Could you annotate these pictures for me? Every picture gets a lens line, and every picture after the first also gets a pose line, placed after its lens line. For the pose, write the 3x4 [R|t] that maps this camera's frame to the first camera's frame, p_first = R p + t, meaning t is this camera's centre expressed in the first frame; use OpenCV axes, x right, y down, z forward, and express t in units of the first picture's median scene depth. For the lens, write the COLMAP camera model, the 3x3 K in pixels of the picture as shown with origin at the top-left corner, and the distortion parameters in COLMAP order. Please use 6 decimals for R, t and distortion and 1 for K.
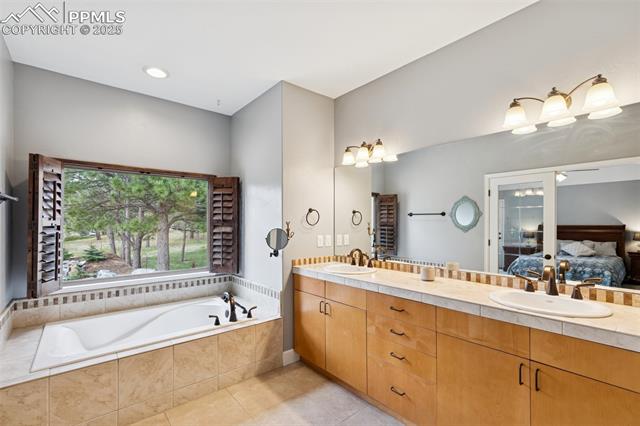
lens RADIAL K [[294.3, 0, 319.6], [0, 294.3, 218.8], [0, 0, 1]] dist [0.007498, -0.000311]
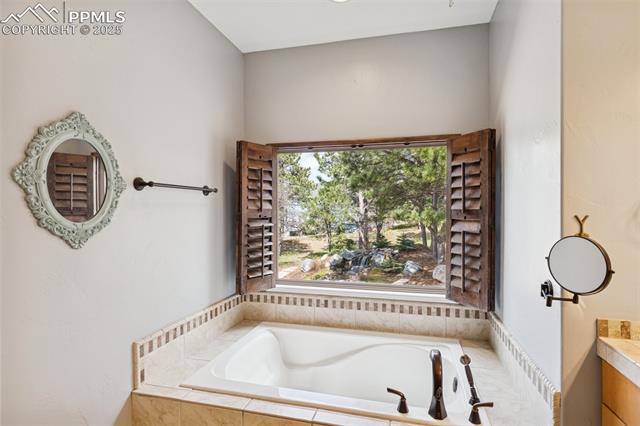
lens RADIAL K [[340.0, 0, 322.1], [0, 340.0, 212.0], [0, 0, 1]] dist [-0.005059, -0.002117]
pose [[0.571767, 0.001942, -0.820414, 0.050201], [0.009265, 0.999918, 0.008824, -0.000816], [0.820364, -0.012647, 0.571702, 0.418167]]
